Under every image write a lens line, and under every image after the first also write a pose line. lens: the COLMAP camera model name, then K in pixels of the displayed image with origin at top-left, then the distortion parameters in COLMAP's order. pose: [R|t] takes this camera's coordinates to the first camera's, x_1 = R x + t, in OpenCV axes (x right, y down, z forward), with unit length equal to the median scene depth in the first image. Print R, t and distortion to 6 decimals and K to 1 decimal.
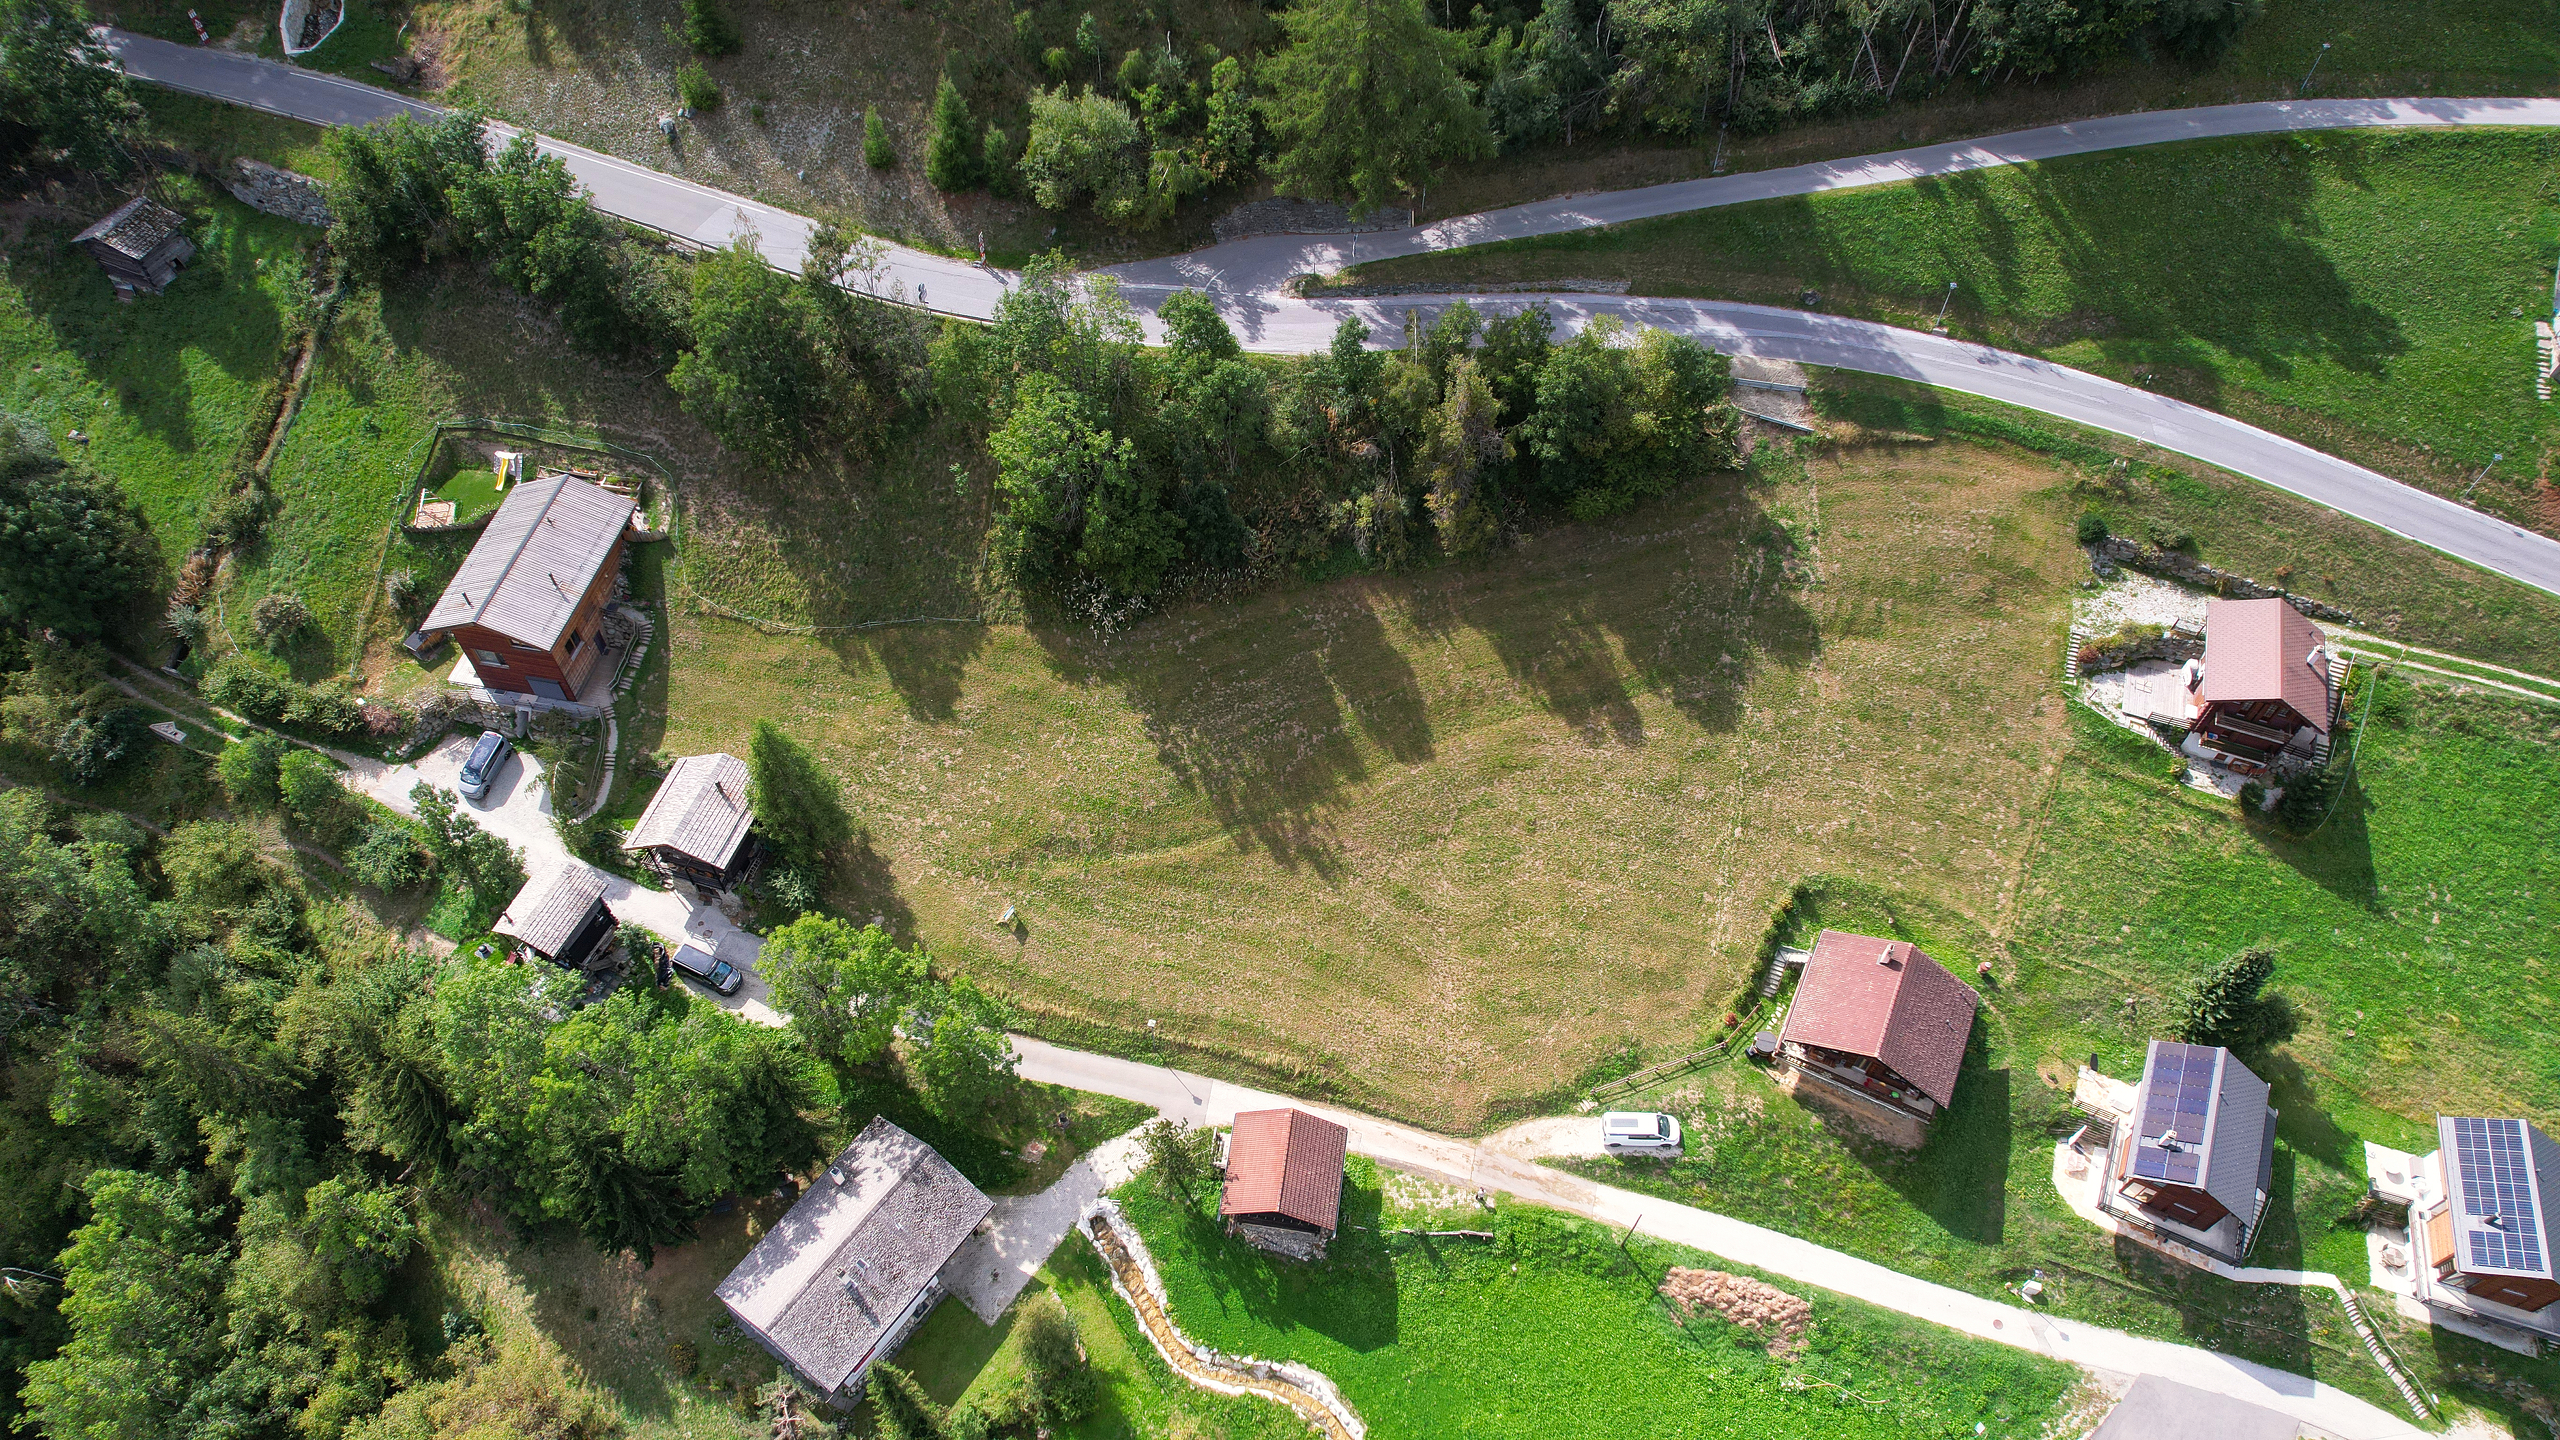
lens RADIAL K [[1630.3, 0, 1291.5], [0, 1630.3, 724.7], [0, 0, 1]] dist [-0.076192, 0.065435]
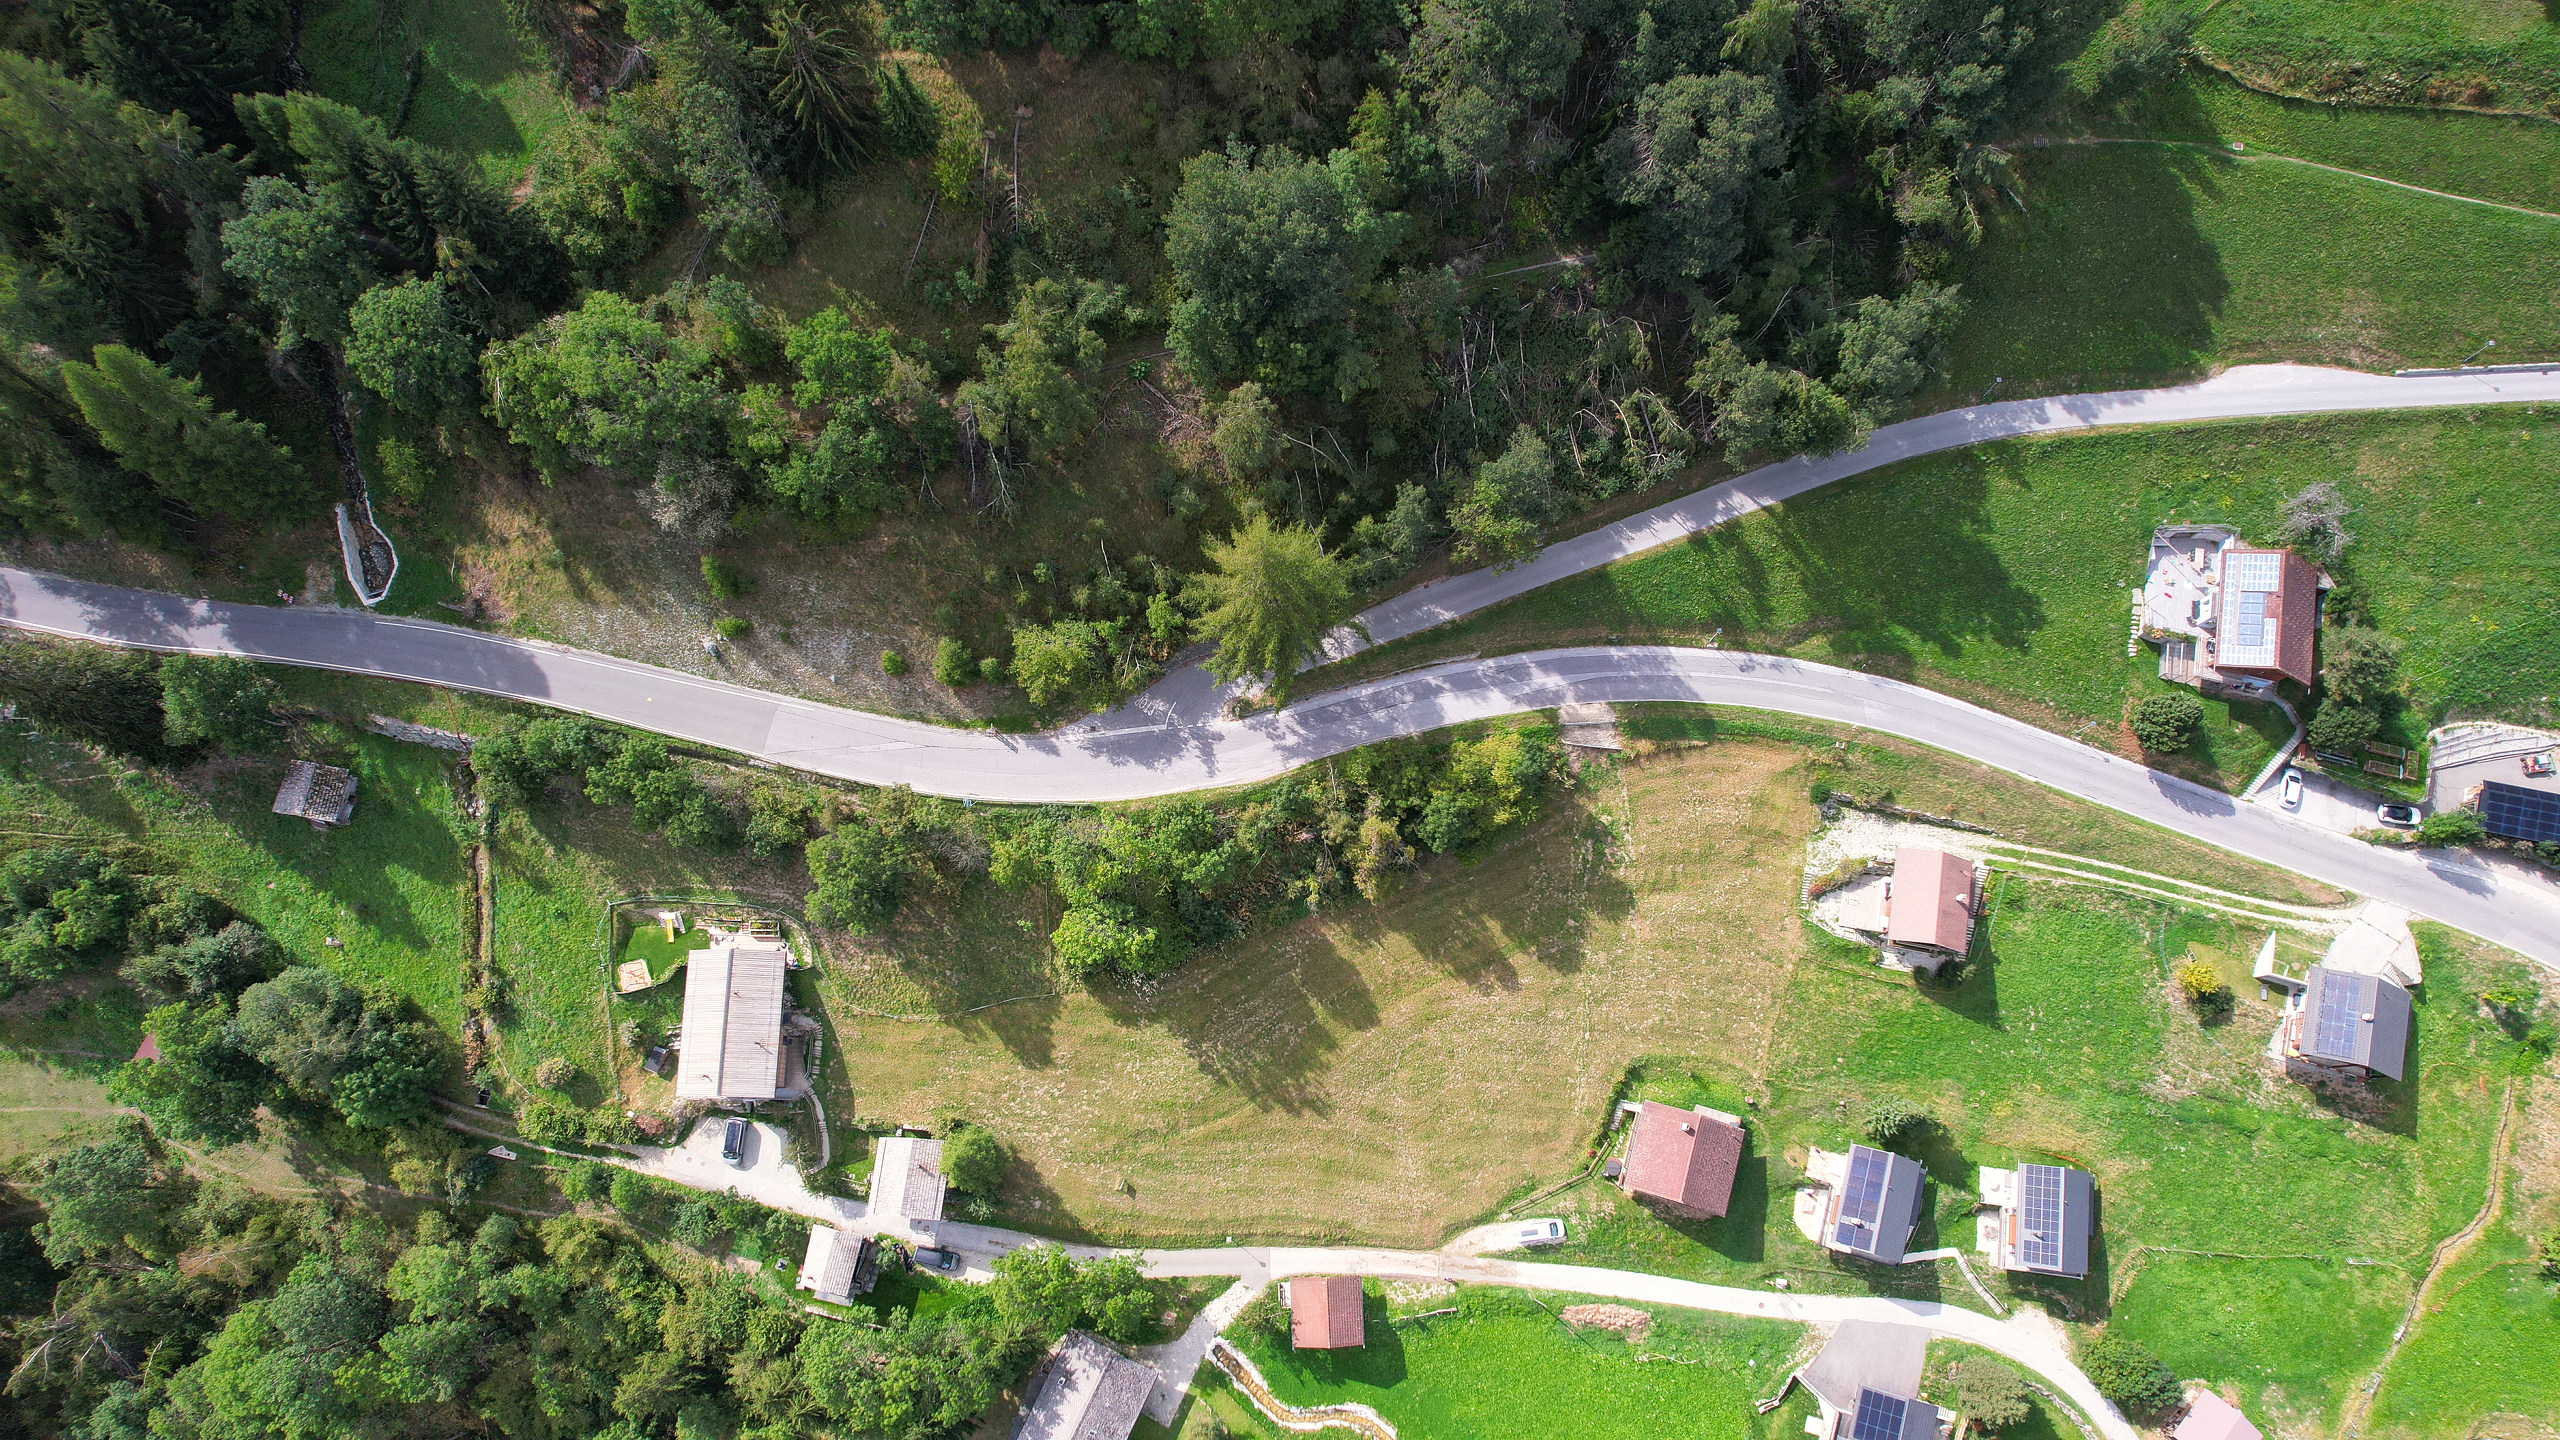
lens RADIAL K [[1630.3, 0, 1287.6], [0, 1630.3, 726.1], [0, 0, 1]] dist [-0.076192, 0.065435]
pose [[0.985097, -0.167608, 0.038609, -0.006998], [0.140631, 0.914131, 0.380248, -0.805719], [-0.099026, -0.369152, 0.924078, -0.251967]]
